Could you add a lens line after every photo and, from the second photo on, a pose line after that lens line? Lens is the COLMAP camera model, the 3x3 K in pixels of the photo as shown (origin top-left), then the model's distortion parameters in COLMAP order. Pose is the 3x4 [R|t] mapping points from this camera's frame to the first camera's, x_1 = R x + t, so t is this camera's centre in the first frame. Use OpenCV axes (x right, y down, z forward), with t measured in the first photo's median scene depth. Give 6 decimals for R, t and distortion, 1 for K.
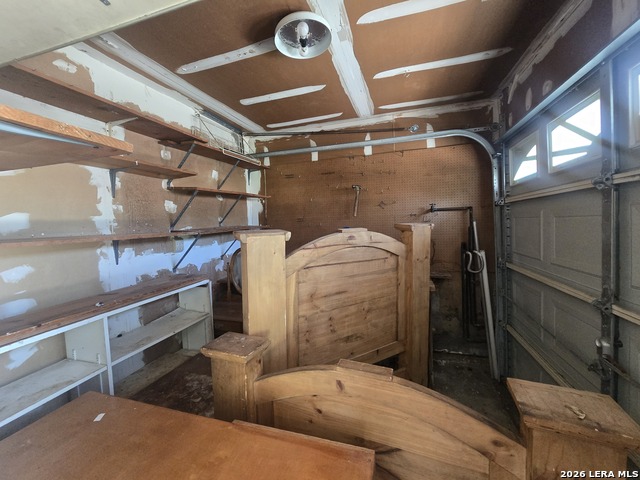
lens RADIAL K [[261.1, 0, 318.4], [0, 261.1, 237.1], [0, 0, 1]] dist [-0.002812, -0.000062]
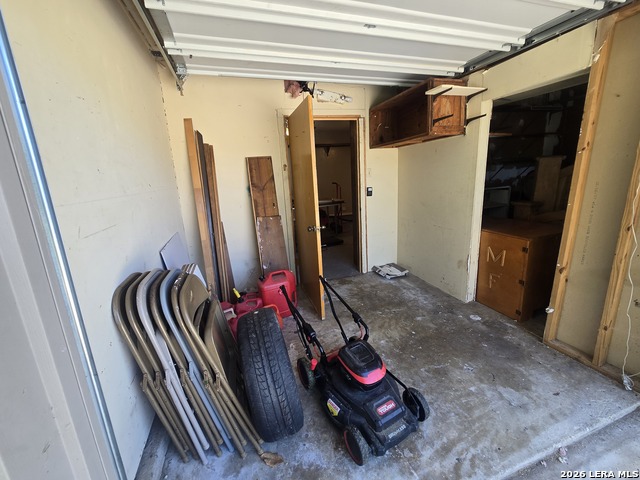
lens RADIAL K [[261.1, 0, 318.6], [0, 261.1, 236.6], [0, 0, 1]] dist [-0.002812, -0.000062]
pose [[0.575179, 0.189336, -0.795815, 0.264626], [-0.002471, 0.973243, 0.229763, 0.067469], [0.818024, -0.130188, 0.560257, -0.926022]]
